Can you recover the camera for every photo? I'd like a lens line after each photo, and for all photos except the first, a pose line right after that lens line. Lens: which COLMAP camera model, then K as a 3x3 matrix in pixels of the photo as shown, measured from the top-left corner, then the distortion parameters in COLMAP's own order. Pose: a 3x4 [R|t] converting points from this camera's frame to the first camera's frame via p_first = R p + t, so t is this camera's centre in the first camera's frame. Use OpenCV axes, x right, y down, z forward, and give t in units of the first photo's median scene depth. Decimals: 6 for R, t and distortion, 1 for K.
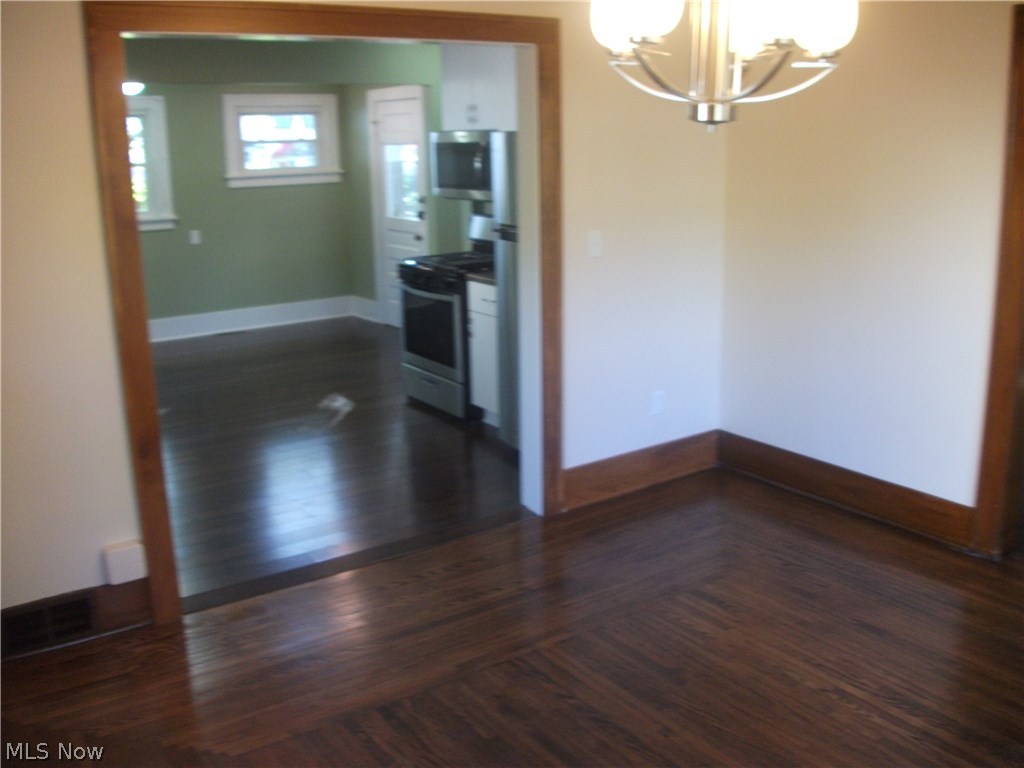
lens RADIAL K [[968.3, 0, 507.9], [0, 968.3, 368.8], [0, 0, 1]] dist [-0.152246, 0.089782]
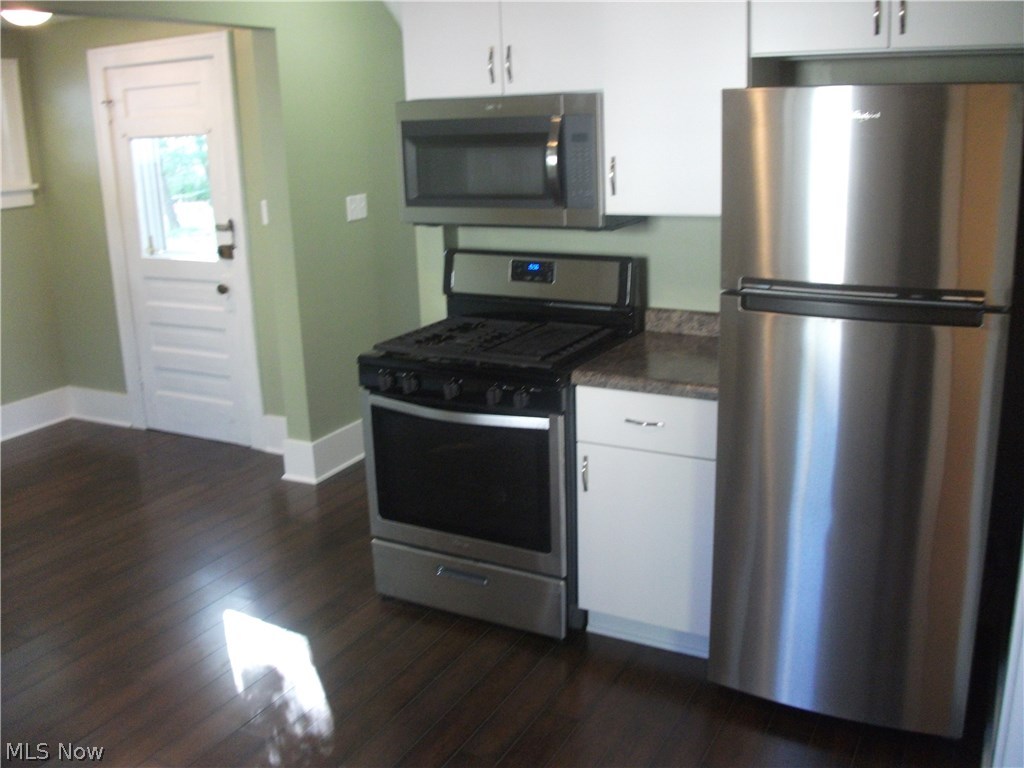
lens RADIAL K [[968.3, 0, 507.9], [0, 968.3, 368.8], [0, 0, 1]] dist [-0.152246, 0.089782]
pose [[0.886215, -0.127339, 0.445431, -0.207657], [0.124627, 0.991568, 0.035514, -0.084971], [-0.446197, 0.024040, 0.894612, 0.382609]]
